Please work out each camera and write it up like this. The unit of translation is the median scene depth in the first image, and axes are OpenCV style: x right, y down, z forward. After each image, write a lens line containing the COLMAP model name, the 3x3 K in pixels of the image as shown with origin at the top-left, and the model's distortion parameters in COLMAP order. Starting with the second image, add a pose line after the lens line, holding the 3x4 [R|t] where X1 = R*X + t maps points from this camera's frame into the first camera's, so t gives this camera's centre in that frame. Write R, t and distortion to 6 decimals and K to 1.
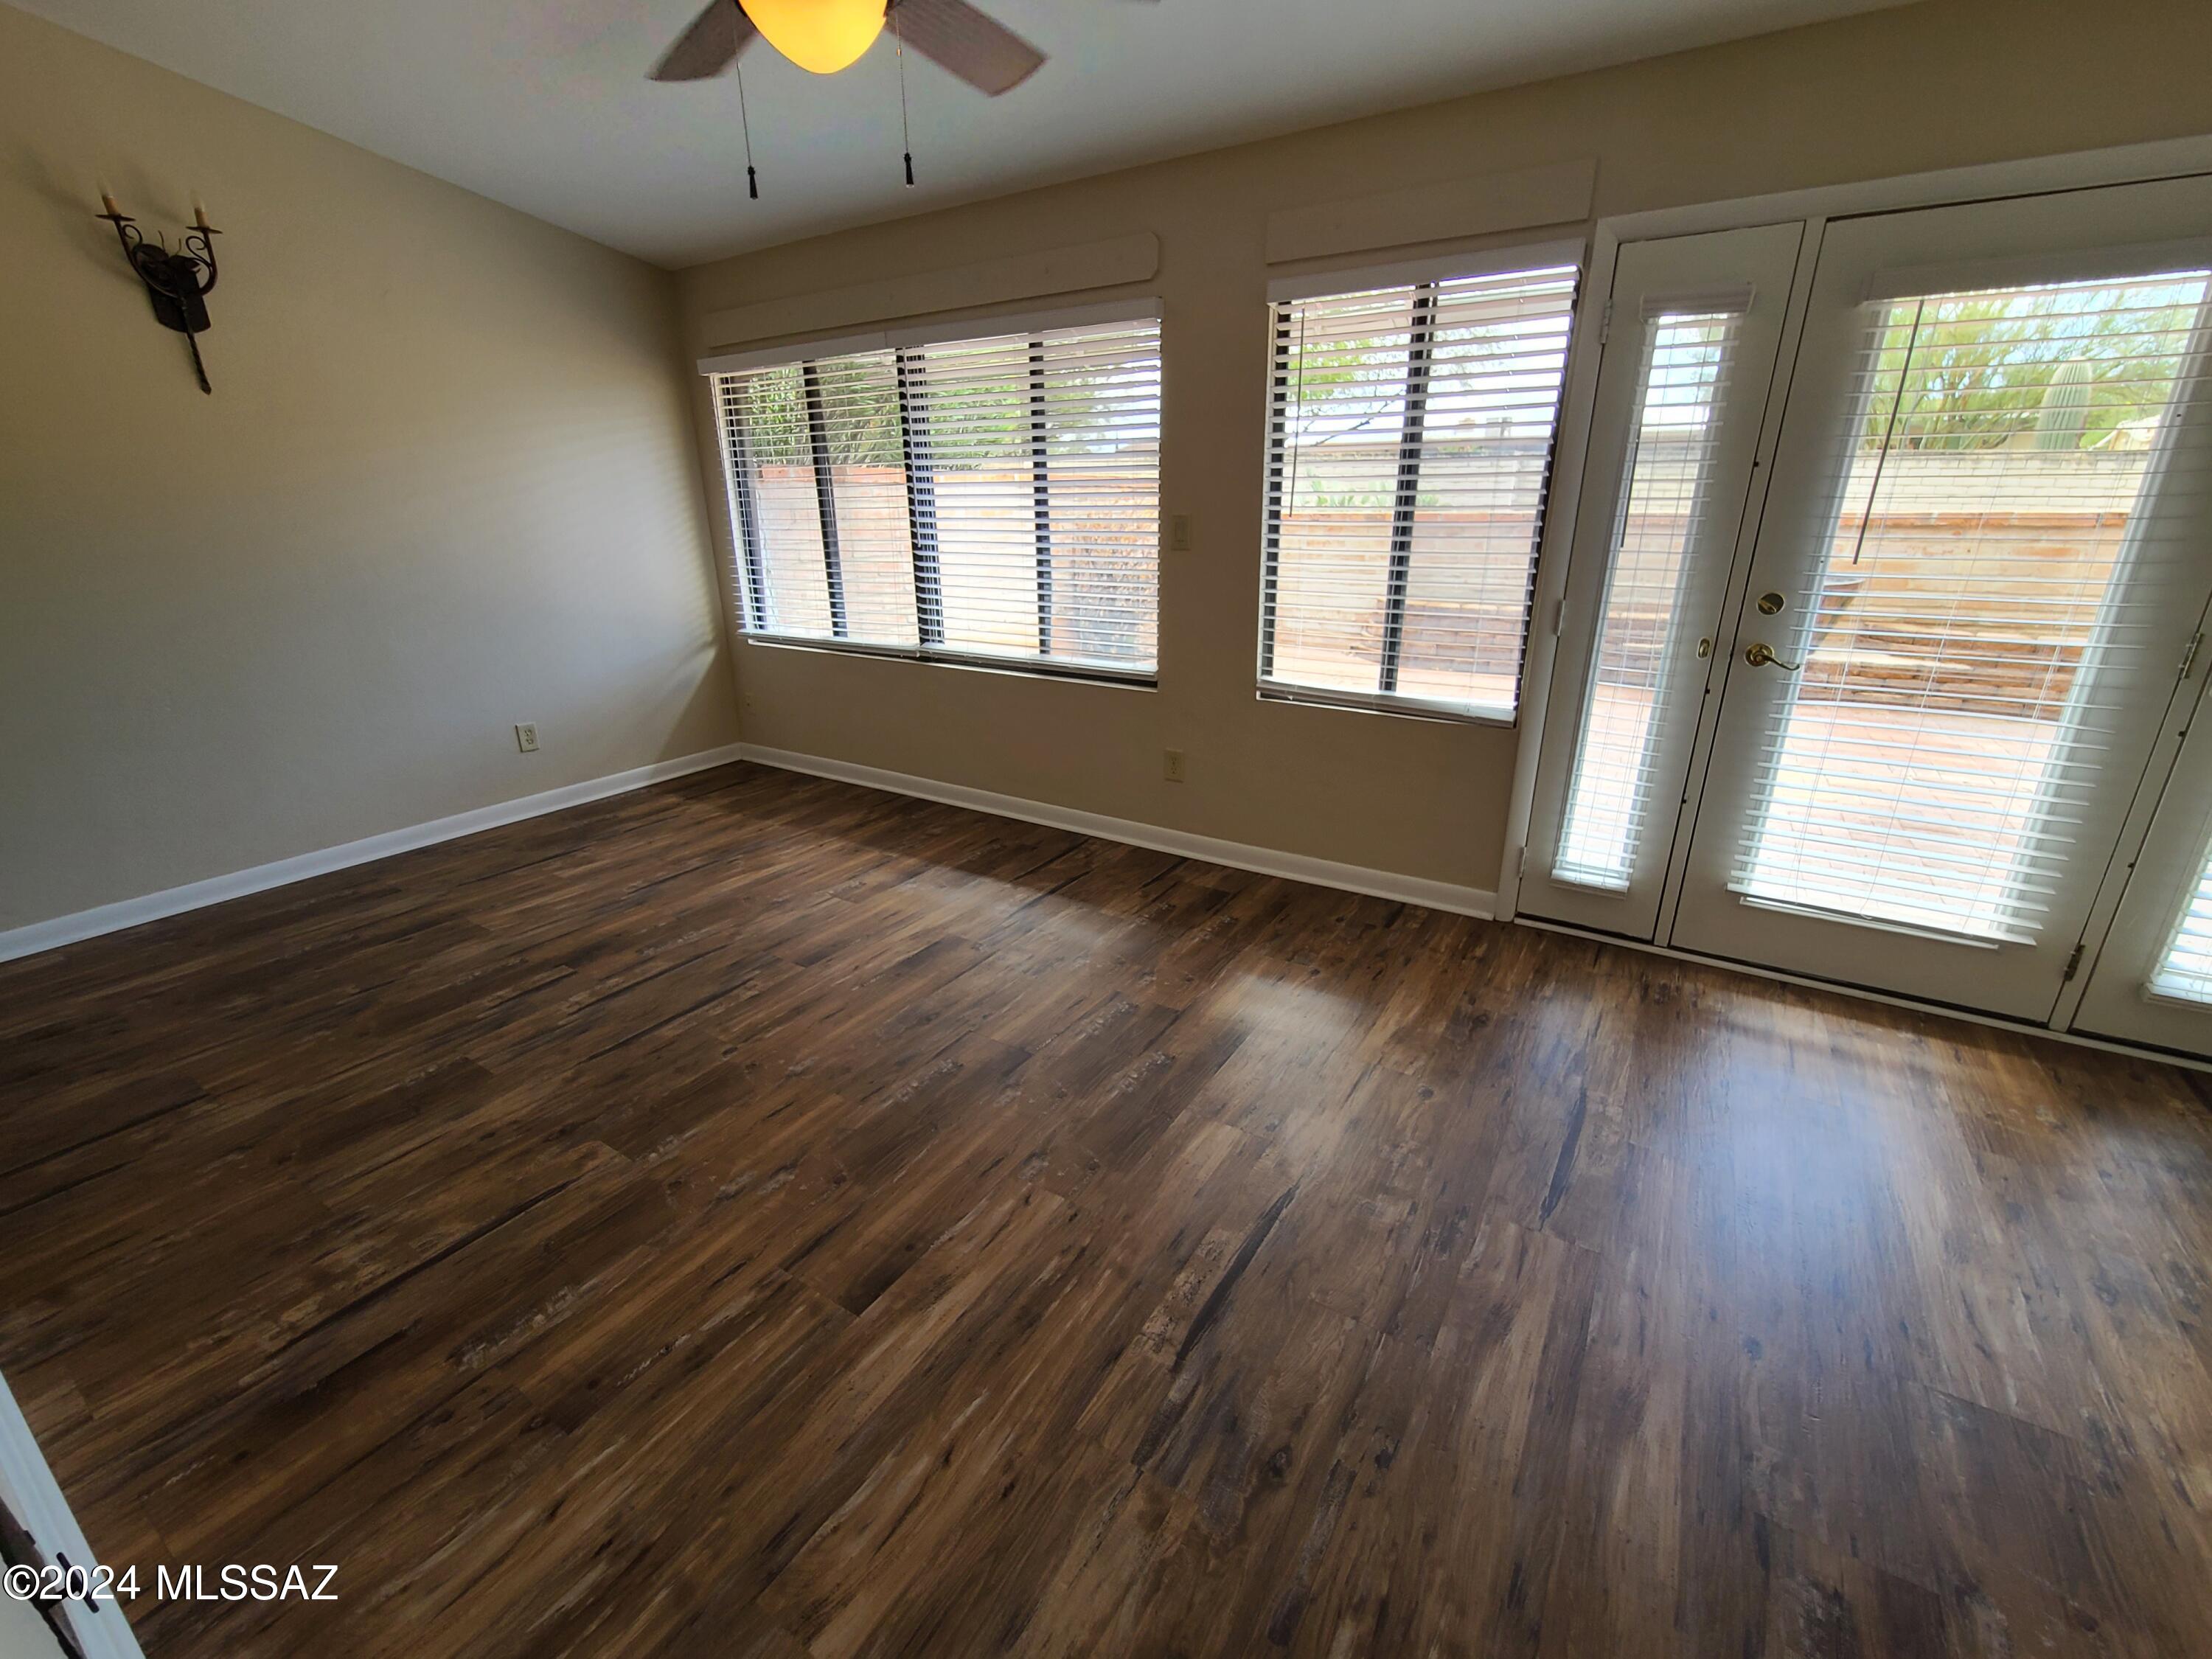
lens RADIAL K [[915.3, 0, 1098.5], [0, 915.3, 827.0], [0, 0, 1]] dist [0.000280, -0.000473]
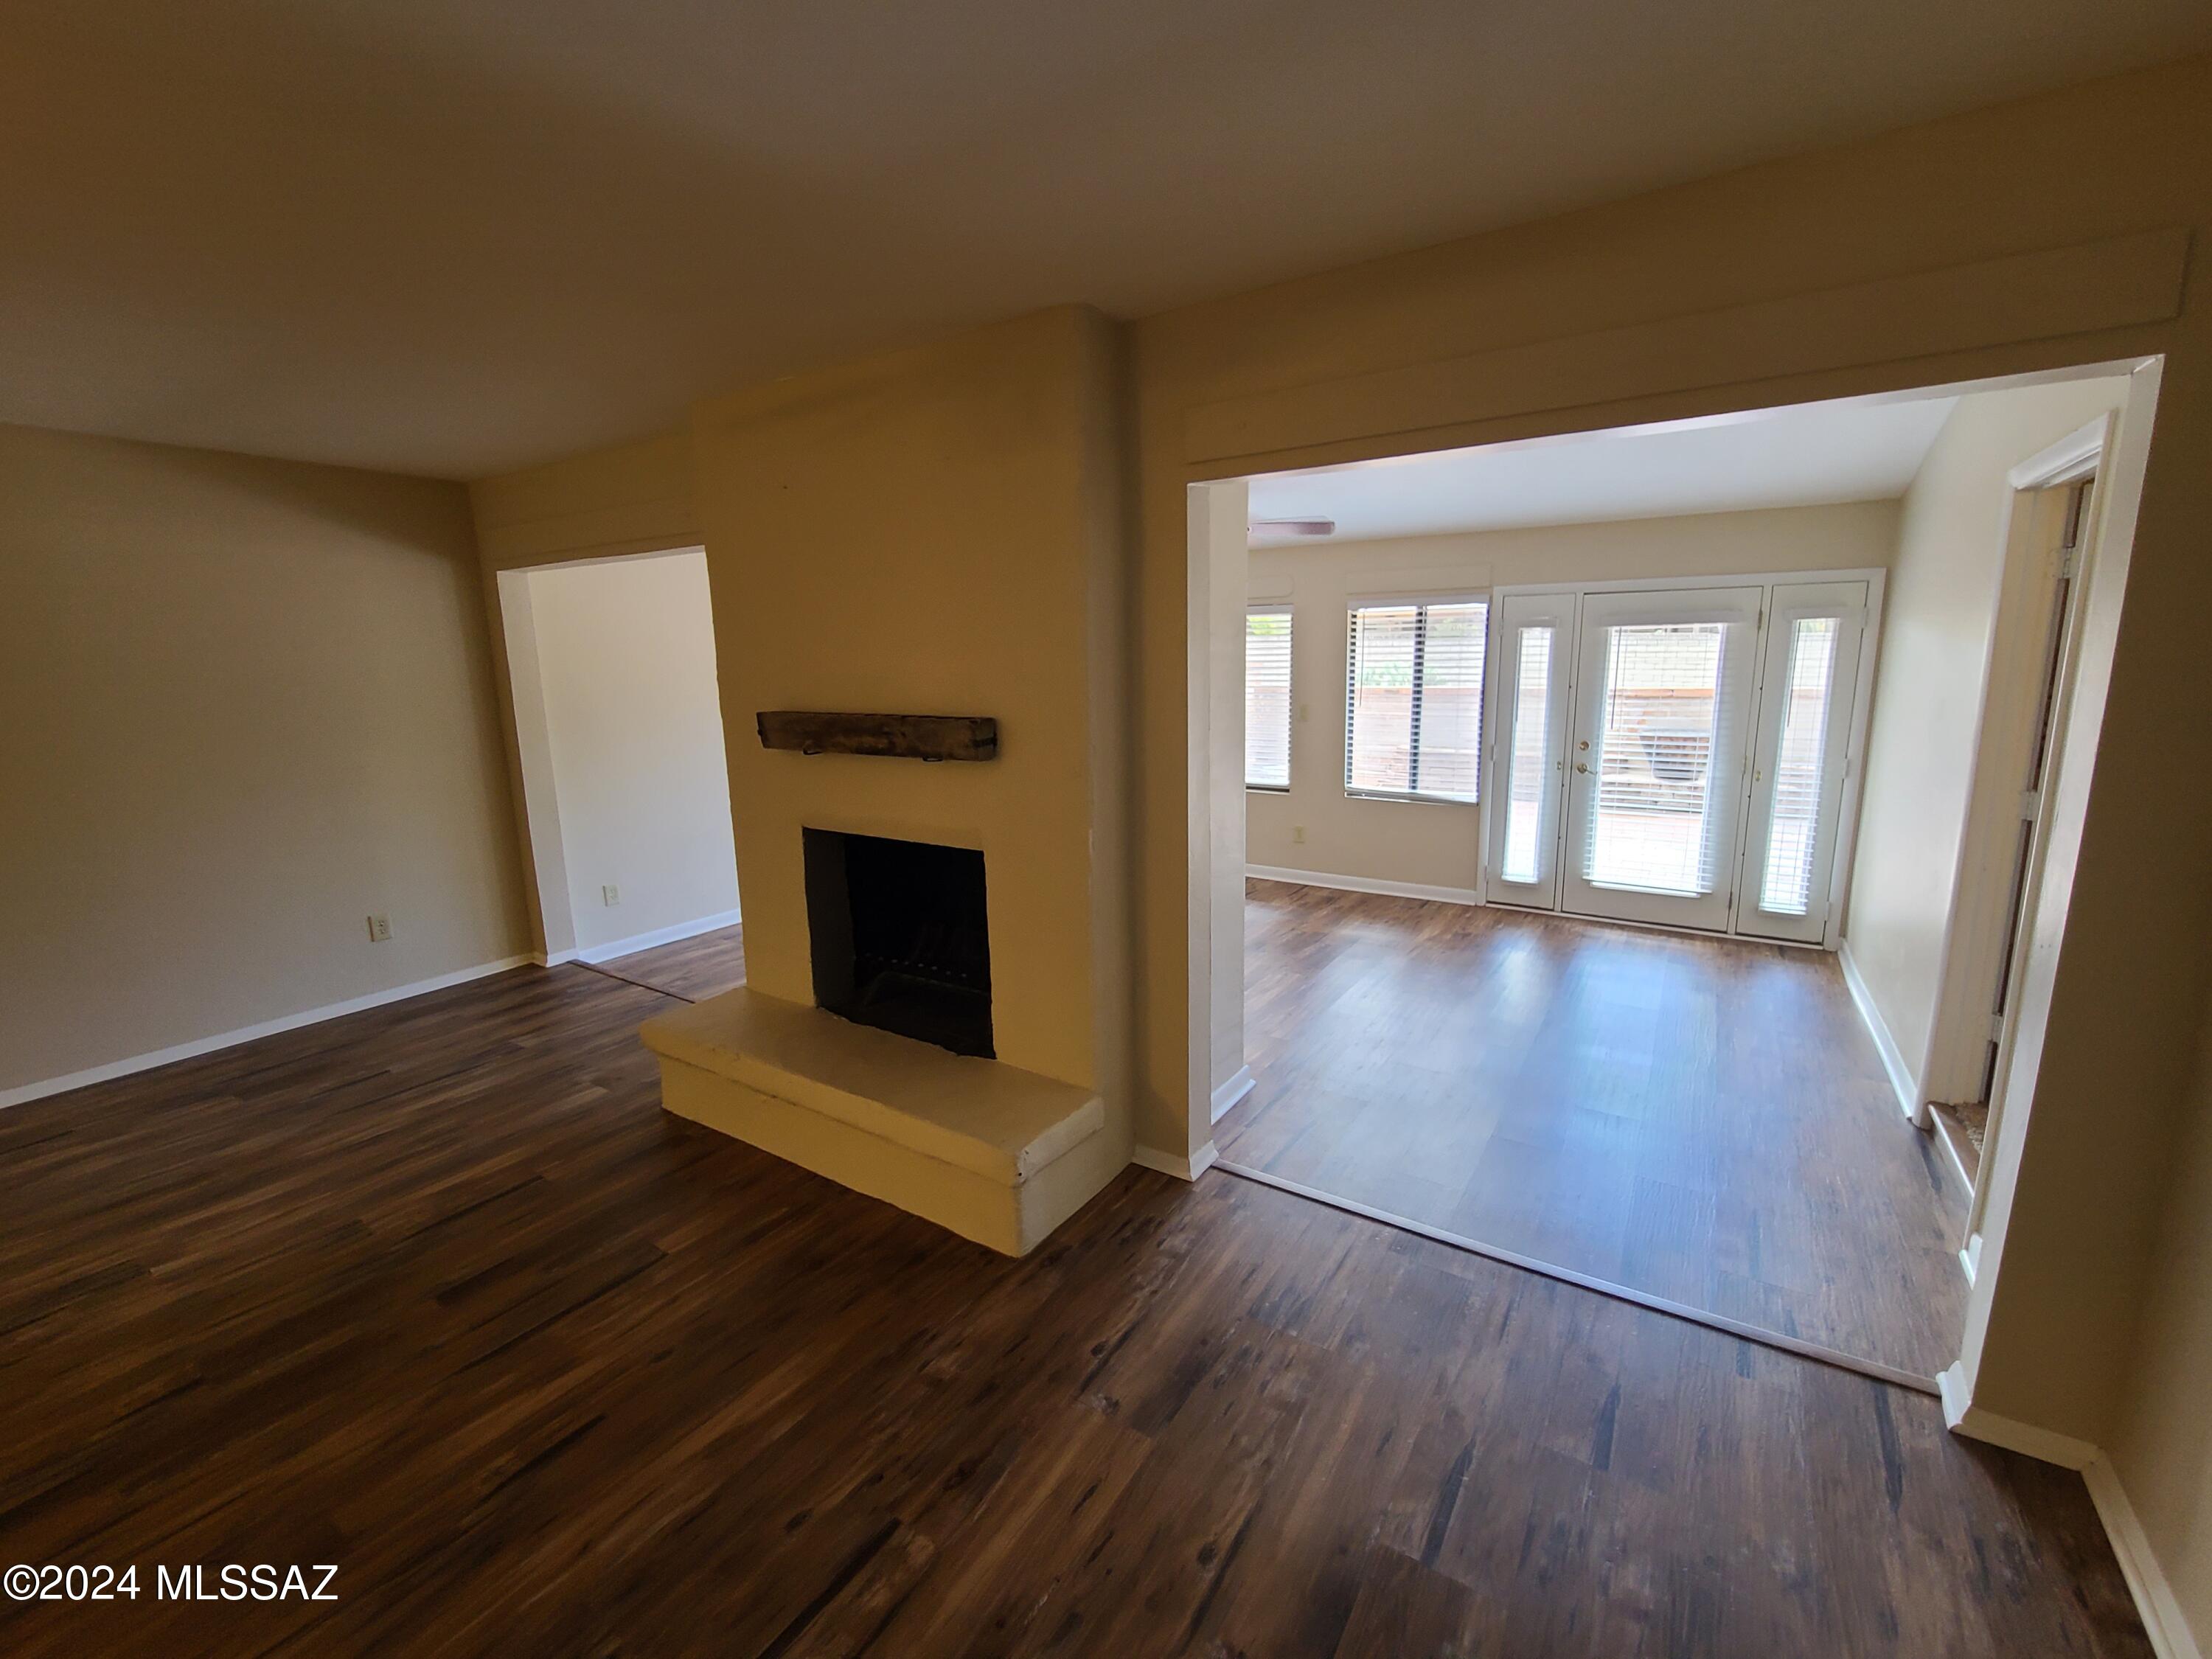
lens RADIAL K [[915.3, 0, 1103.6], [0, 915.3, 827.0], [0, 0, 1]] dist [0.000280, -0.000473]
pose [[0.999926, -0.006555, -0.010270, -0.366000], [0.004858, 0.987539, -0.157300, 0.259407], [0.011173, 0.157239, 0.987497, -1.038724]]
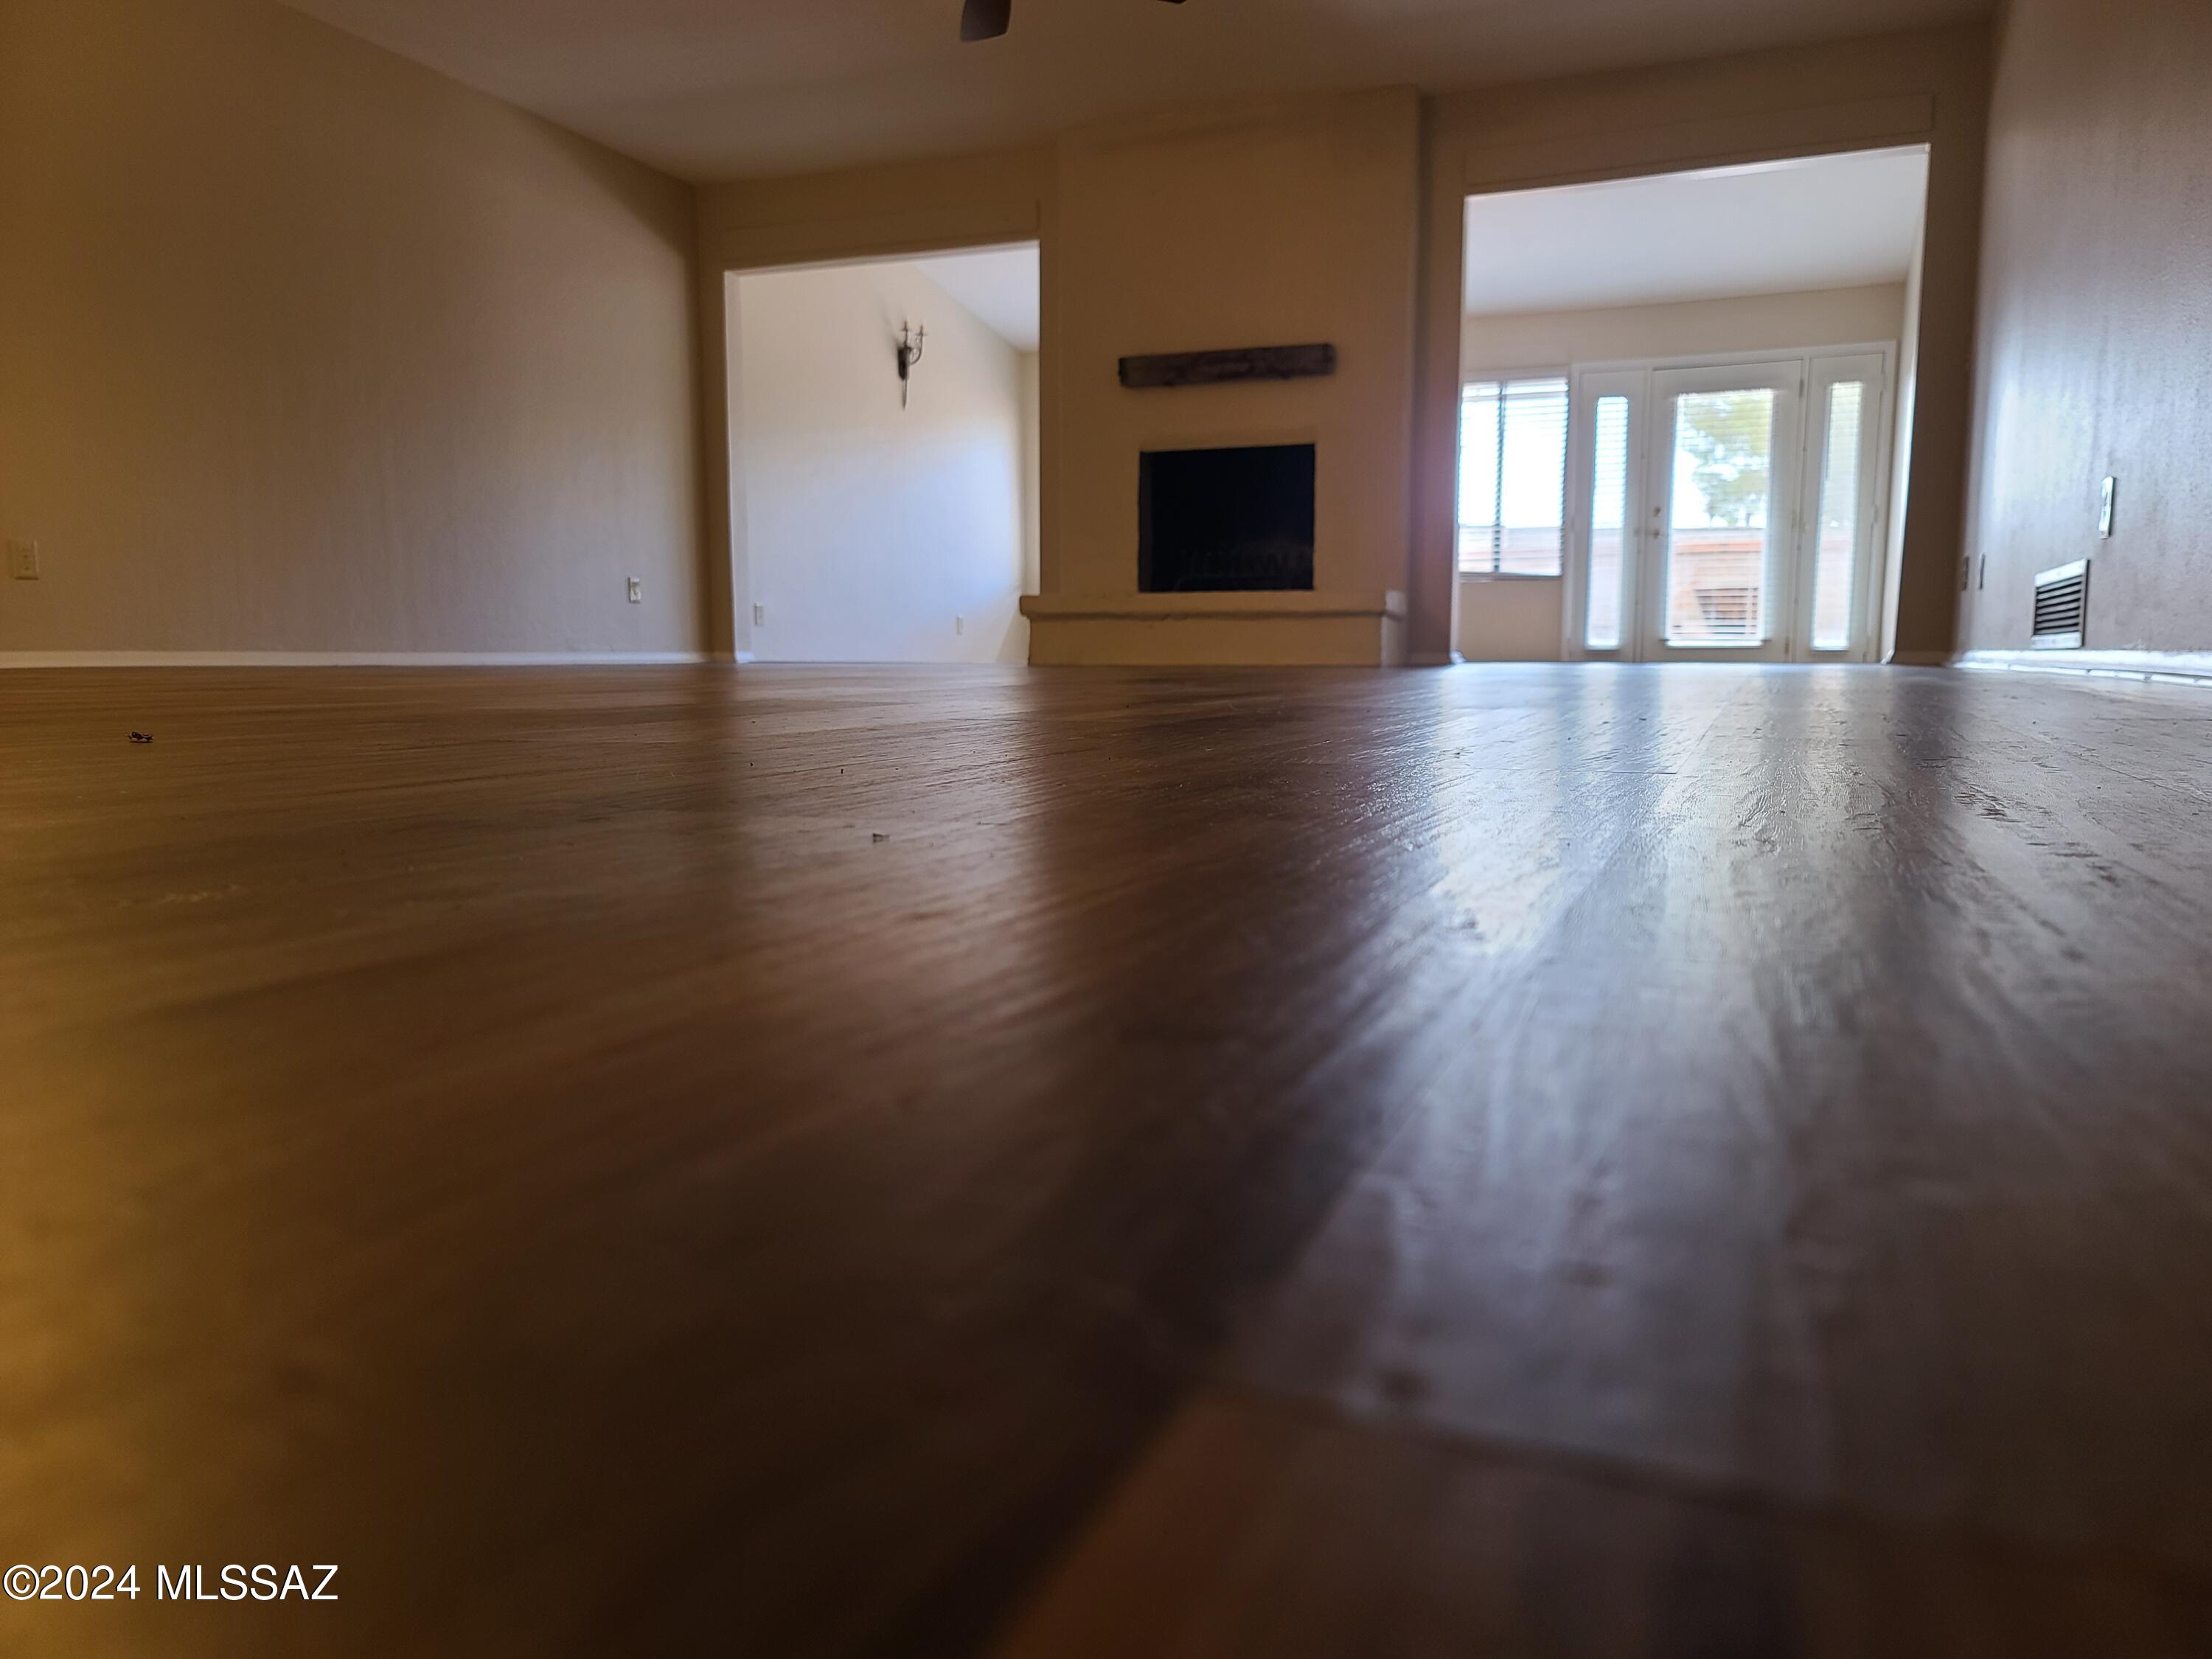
lens RADIAL K [[1615.3, 0, 1103.4], [0, 1615.3, 835.8], [0, 0, 1]] dist [0.066356, -0.015399]
pose [[0.983094, -0.010493, 0.182803, -1.282124], [0.051637, 0.973723, -0.221803, 1.259301], [-0.175672, 0.227493, 0.957803, -2.288643]]
